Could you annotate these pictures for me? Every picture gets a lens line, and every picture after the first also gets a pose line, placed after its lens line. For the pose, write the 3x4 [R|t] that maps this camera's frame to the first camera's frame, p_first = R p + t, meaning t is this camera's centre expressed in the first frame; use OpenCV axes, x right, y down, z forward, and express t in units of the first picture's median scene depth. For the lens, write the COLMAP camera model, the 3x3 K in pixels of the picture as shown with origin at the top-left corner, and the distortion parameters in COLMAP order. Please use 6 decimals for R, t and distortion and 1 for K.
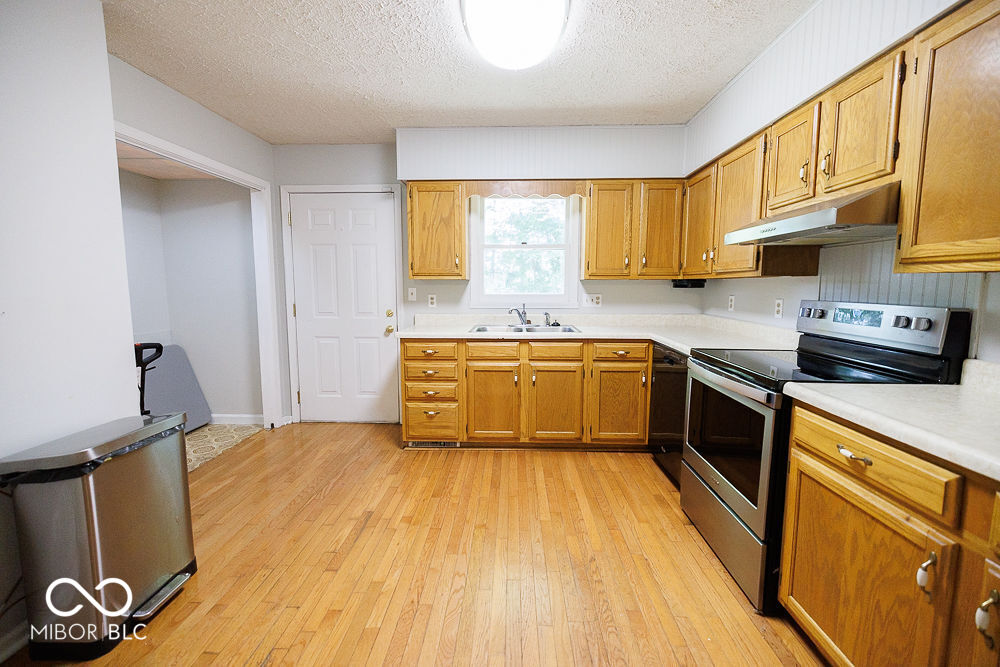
lens RADIAL K [[416.9, 0, 501.5], [0, 416.9, 328.9], [0, 0, 1]] dist [0.001468, 0.000430]
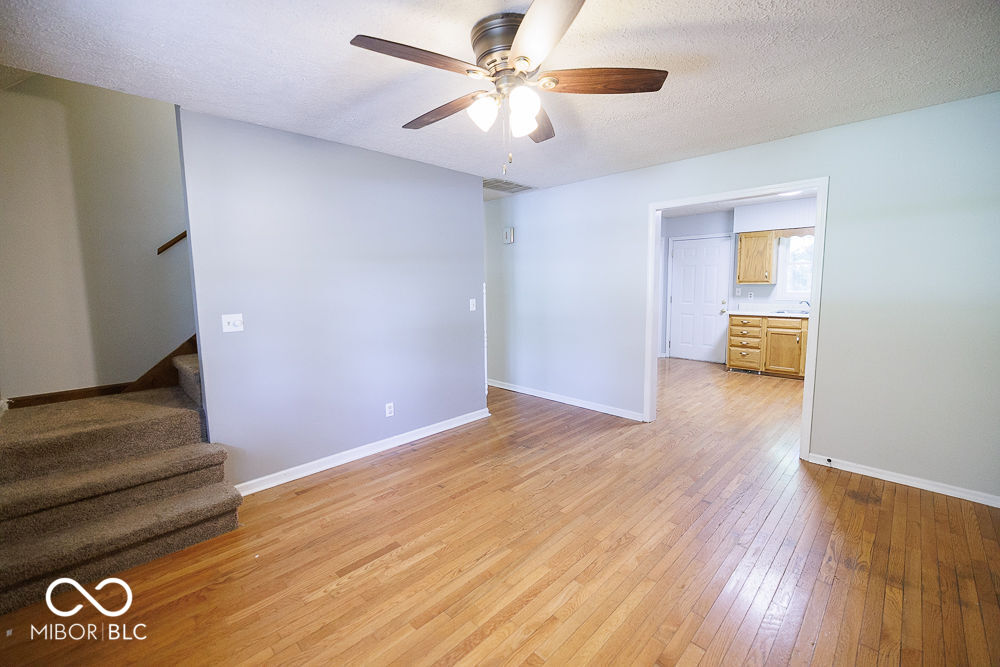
lens RADIAL K [[416.9, 0, 500.1], [0, 416.9, 329.5], [0, 0, 1]] dist [0.001468, 0.000430]
pose [[0.731462, 0.063302, -0.678937, 0.308207], [-0.051544, 0.997966, 0.037516, 0.074030], [0.679931, 0.007554, 0.733237, -1.178587]]
